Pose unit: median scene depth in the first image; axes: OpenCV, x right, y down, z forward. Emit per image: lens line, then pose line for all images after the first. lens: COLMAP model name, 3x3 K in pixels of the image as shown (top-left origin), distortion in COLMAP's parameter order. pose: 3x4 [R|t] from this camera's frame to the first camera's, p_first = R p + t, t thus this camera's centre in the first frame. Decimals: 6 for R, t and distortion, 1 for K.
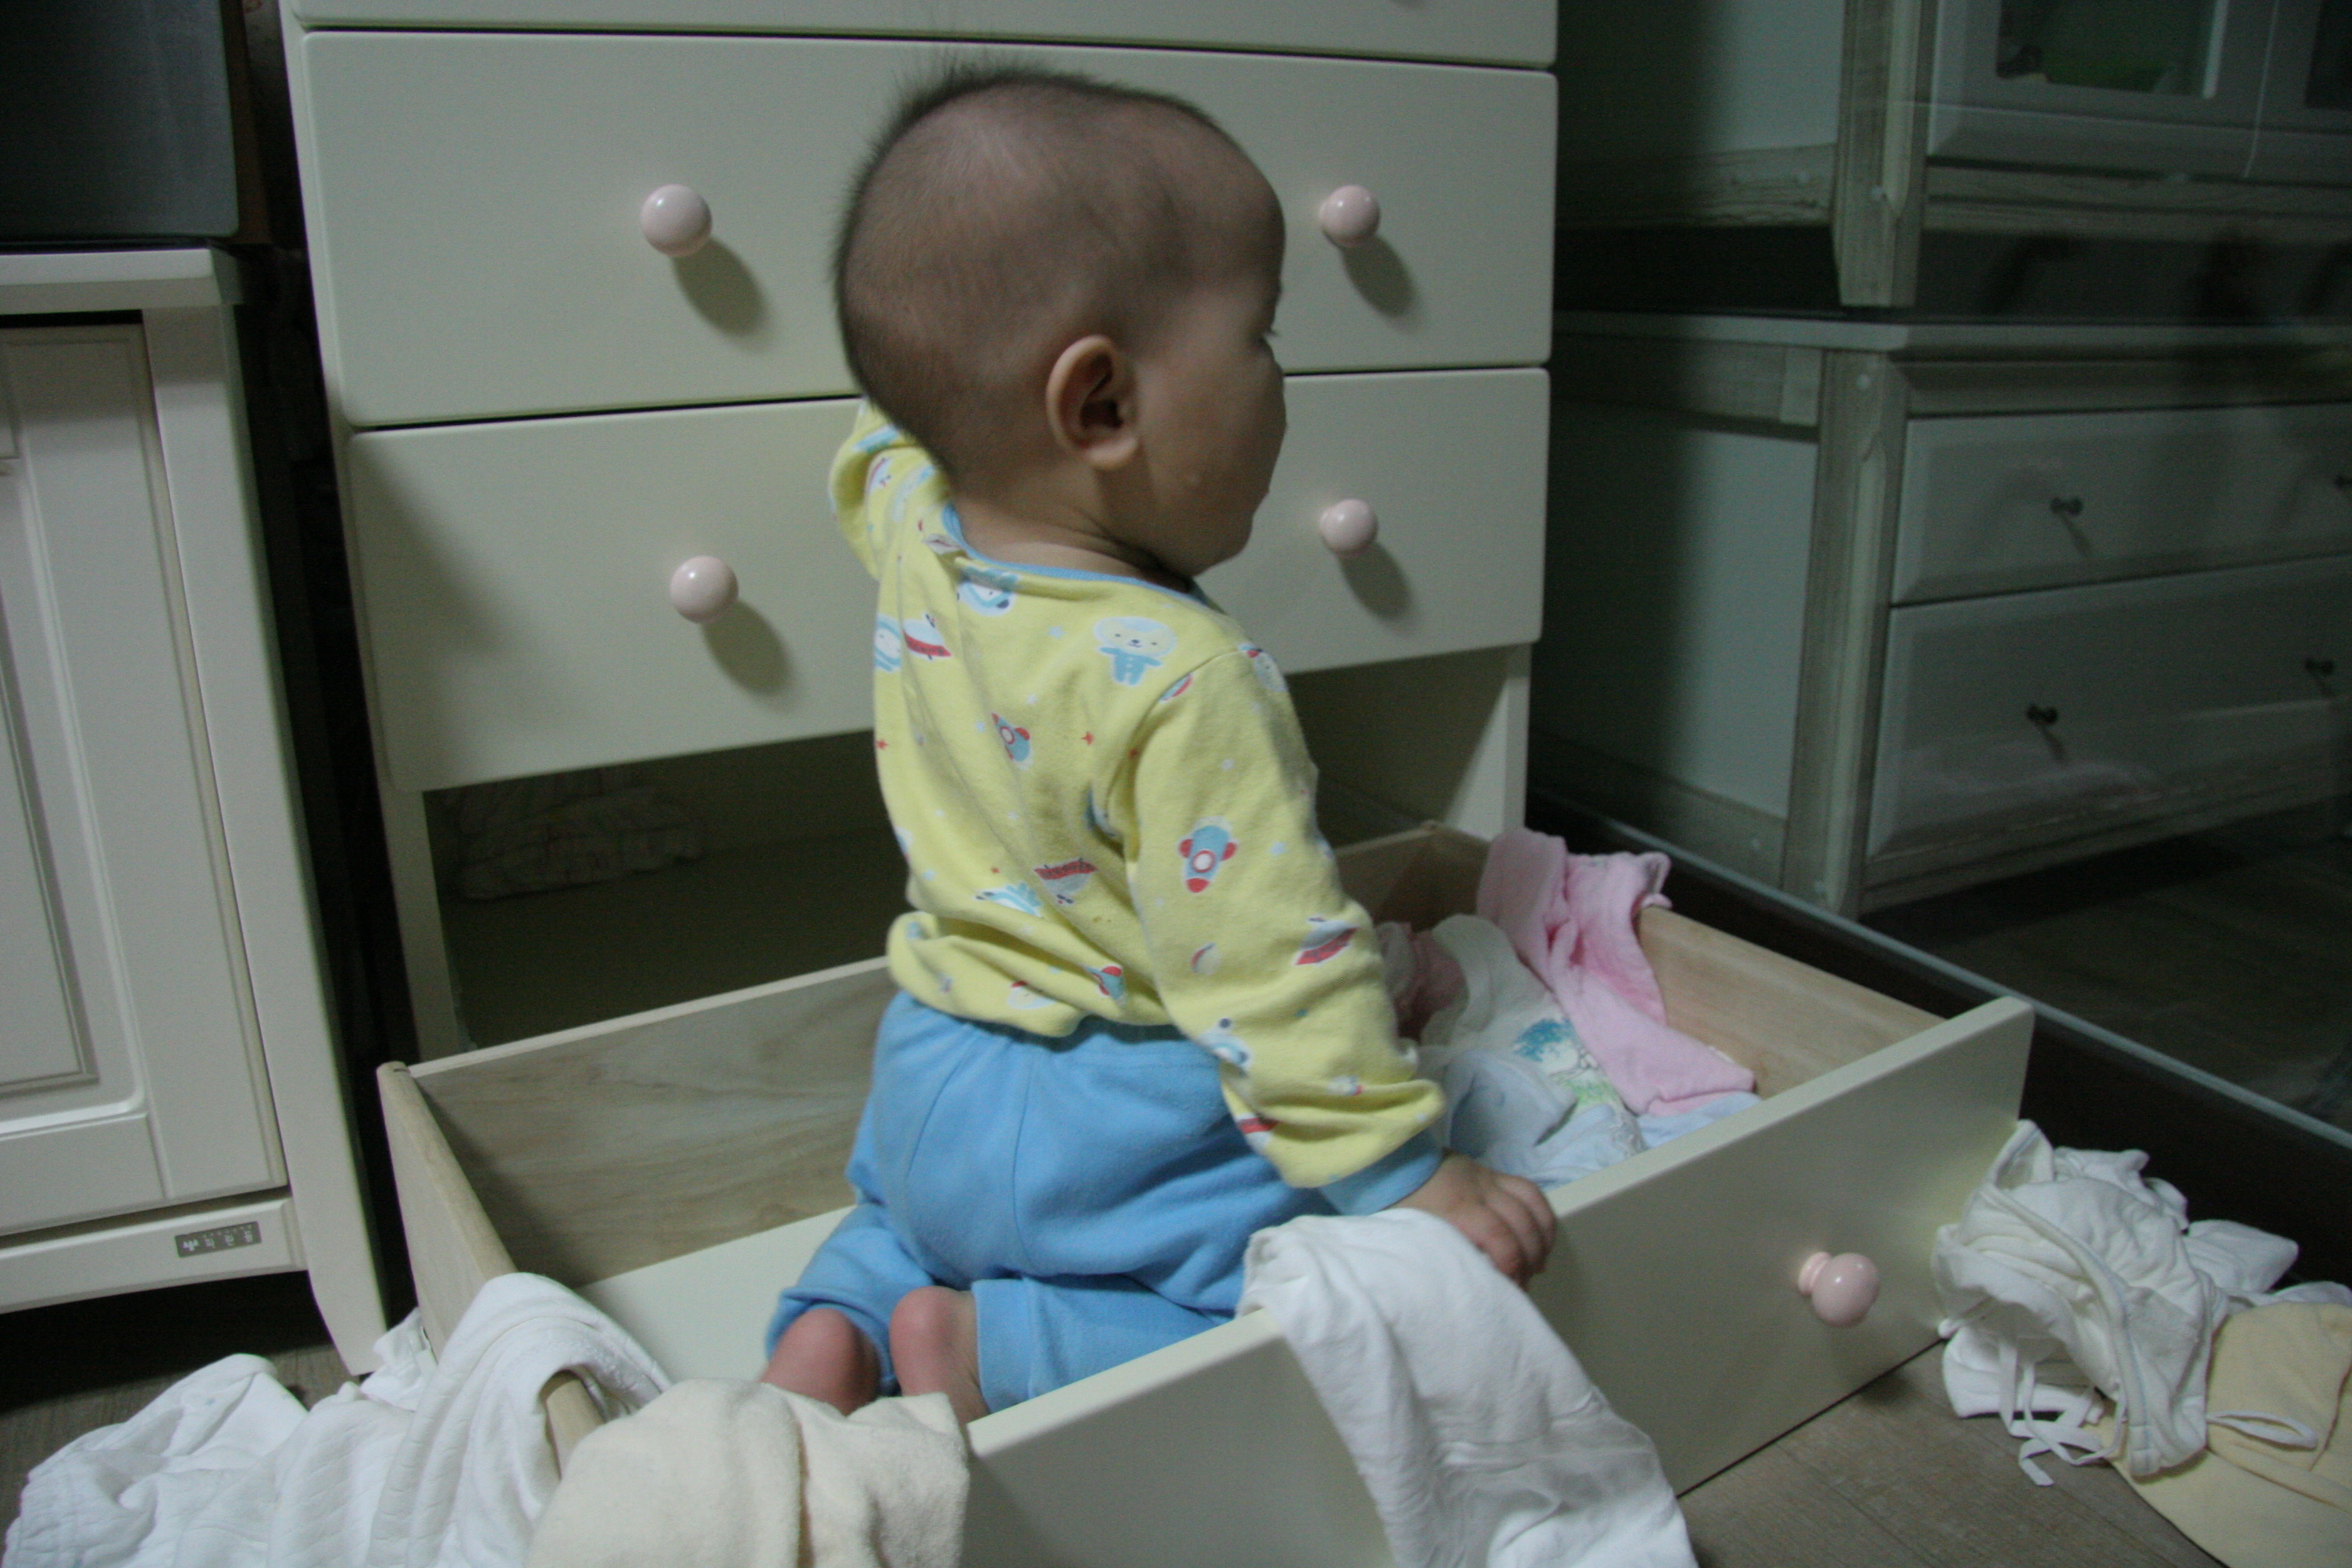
lens RADIAL K [[1778.5, 0, 1166.8], [0, 1778.5, 821.8], [0, 0, 1]] dist [-0.161453, 0.104915]
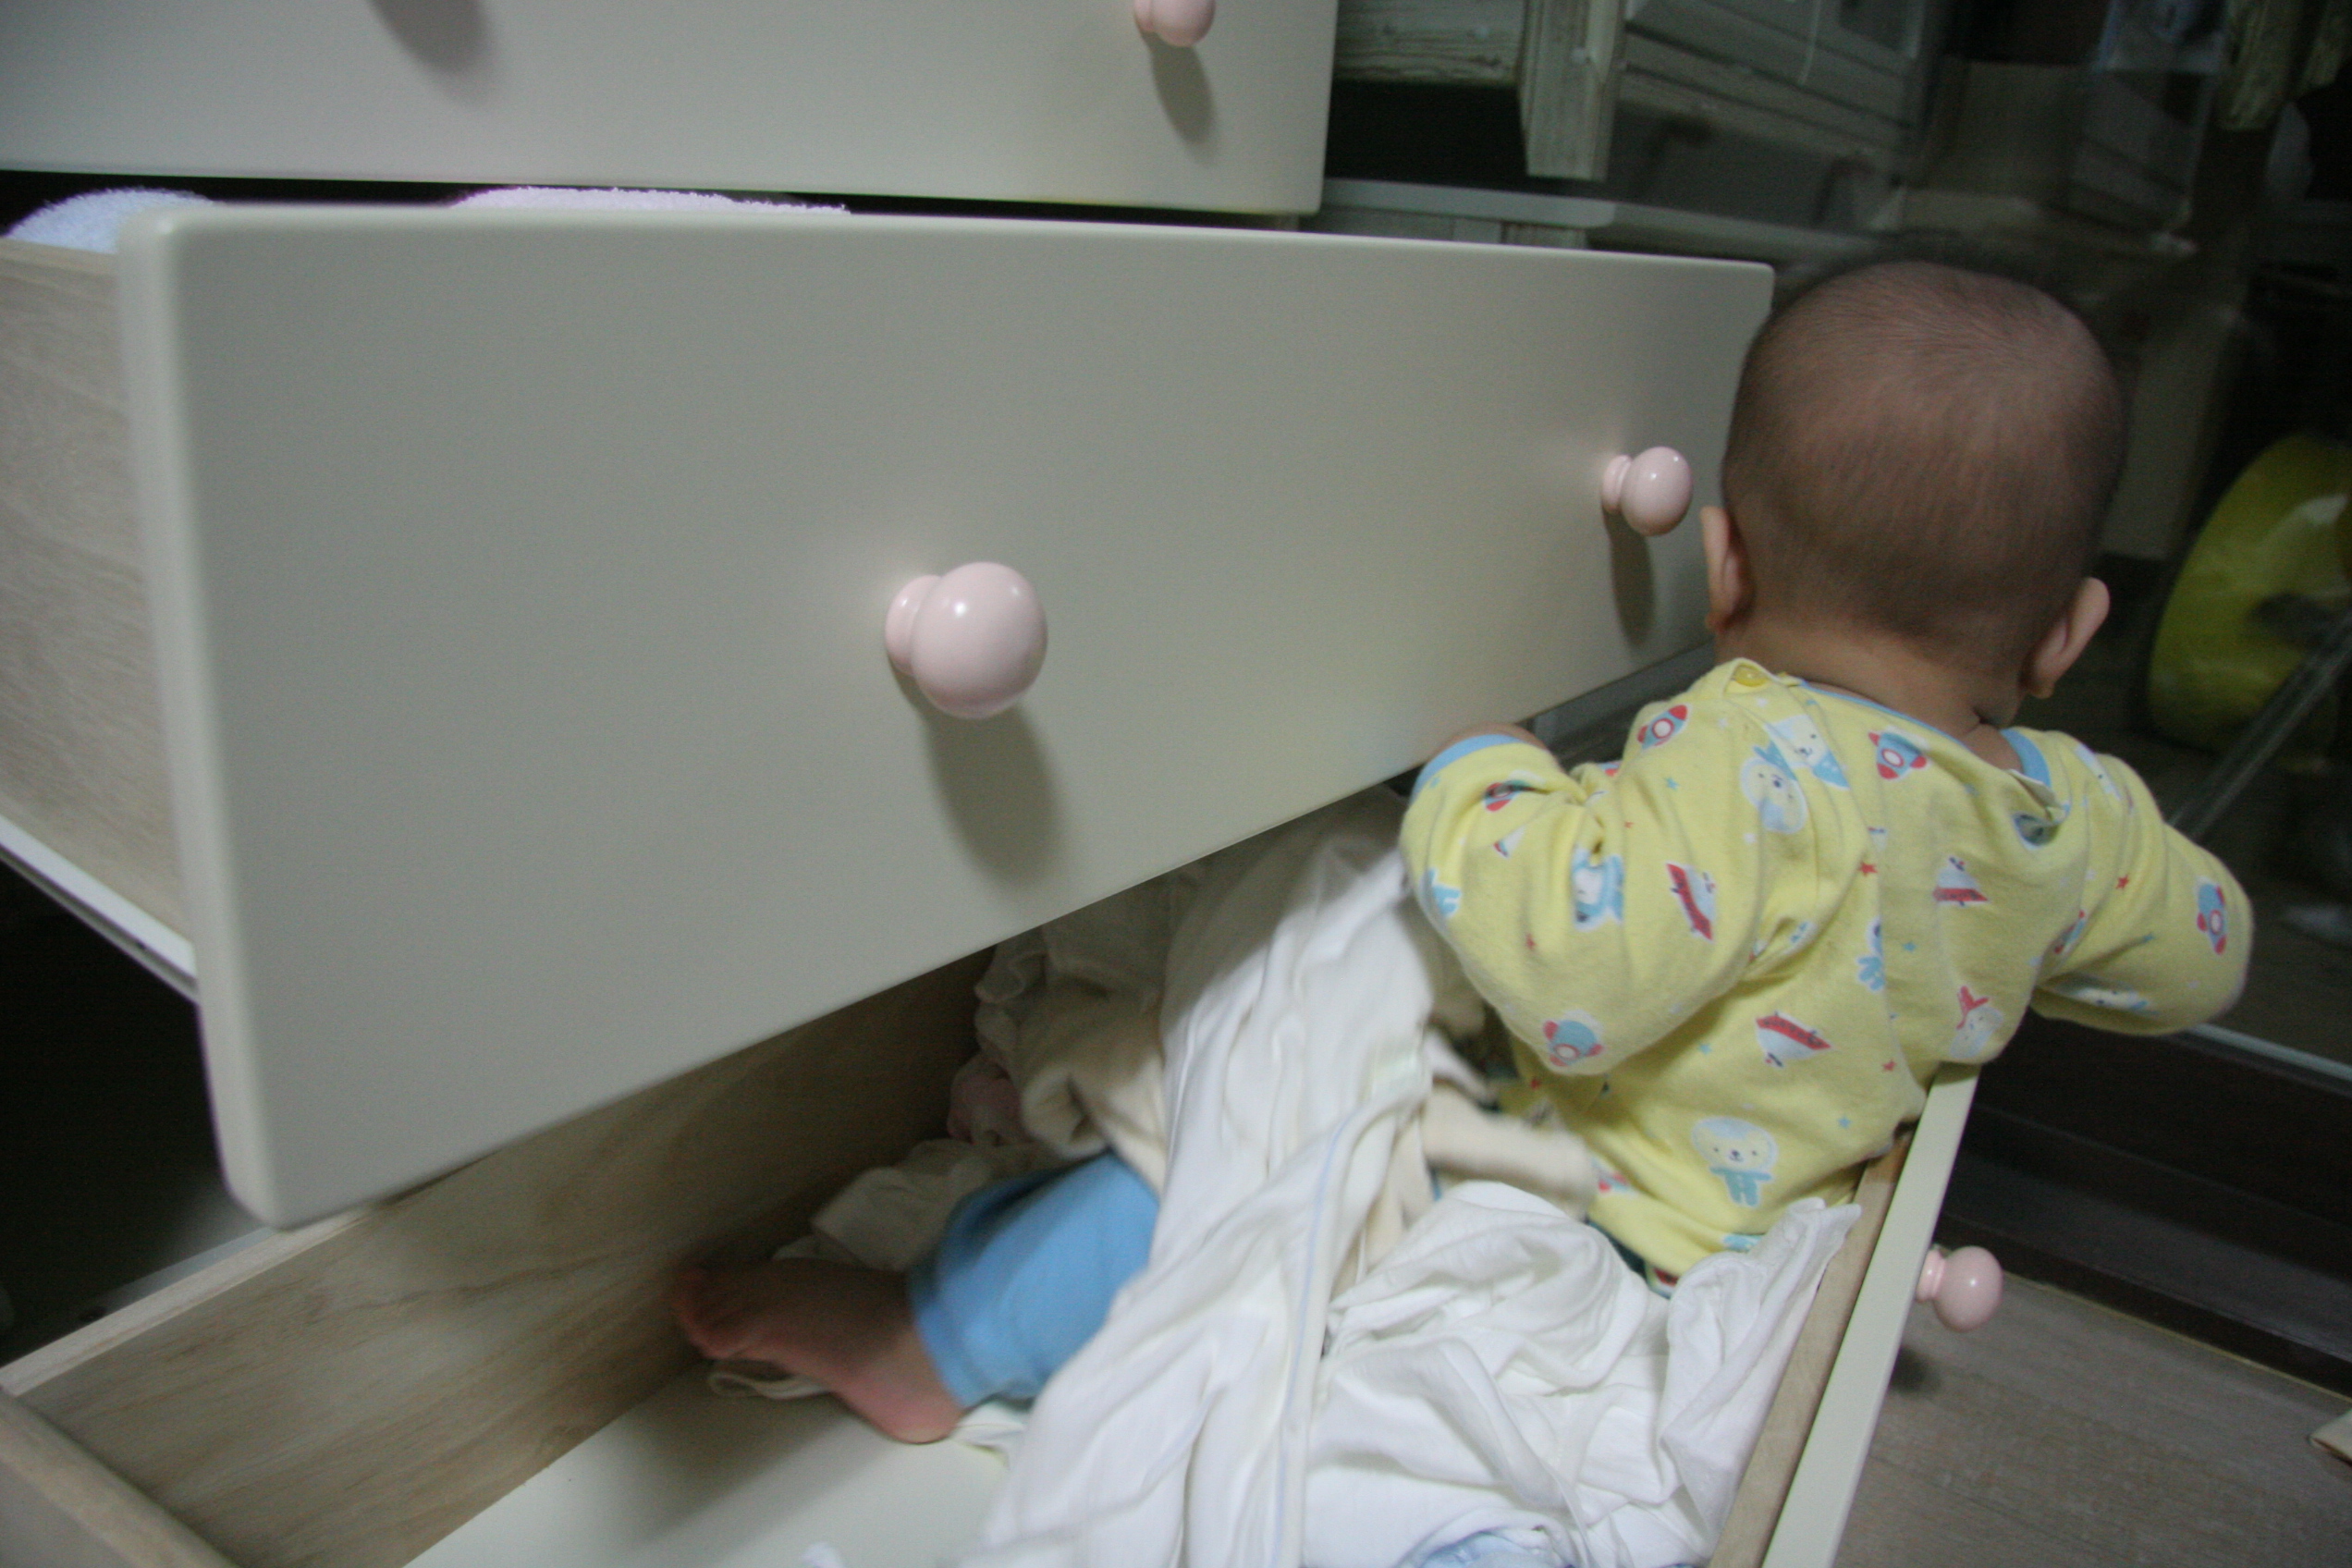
lens RADIAL K [[1778.5, 0, 1166.8], [0, 1778.5, 821.8], [0, 0, 1]] dist [-0.161453, 0.104915]
pose [[0.889417, -0.081840, 0.449710, -0.229388], [0.055311, 0.995881, 0.071844, -0.034259], [-0.453738, -0.039026, 0.890280, 0.254631]]
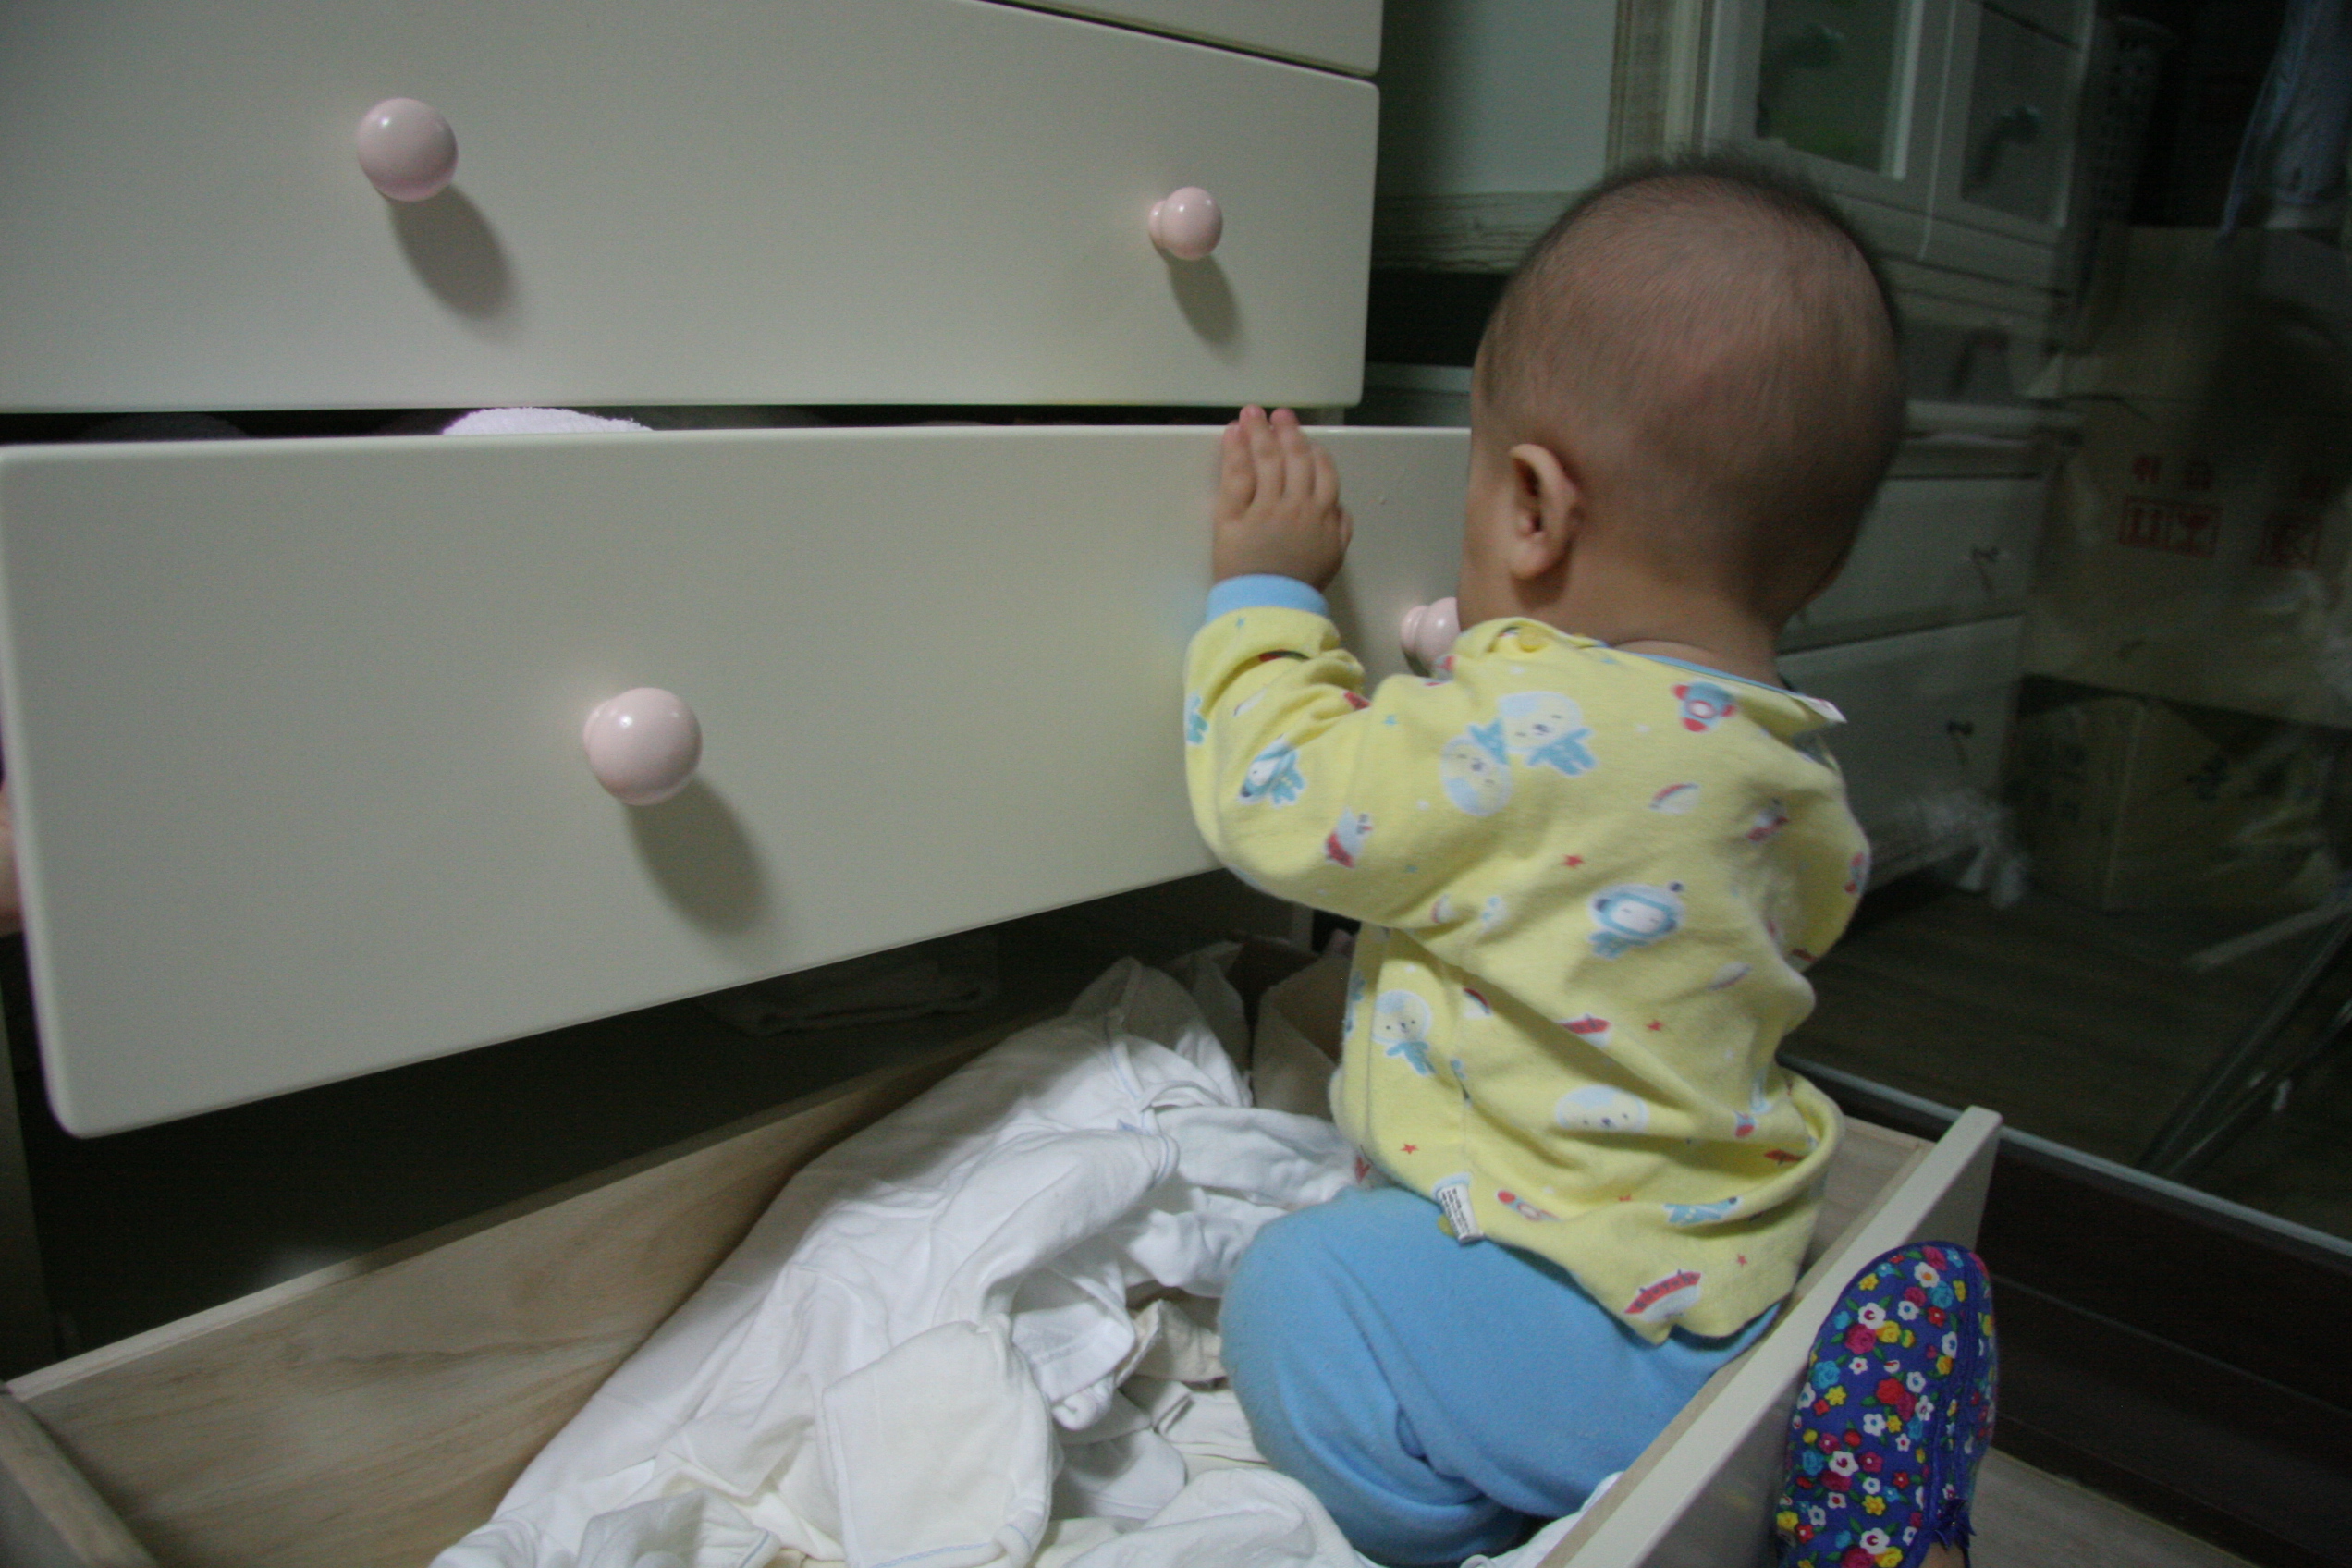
lens RADIAL K [[1778.5, 0, 1166.8], [0, 1778.5, 821.8], [0, 0, 1]] dist [-0.161453, 0.104915]
pose [[0.951899, -0.025121, 0.305379, -0.142824], [0.035366, 0.998980, -0.028062, -0.027345], [-0.304363, 0.037512, 0.951817, 0.169939]]
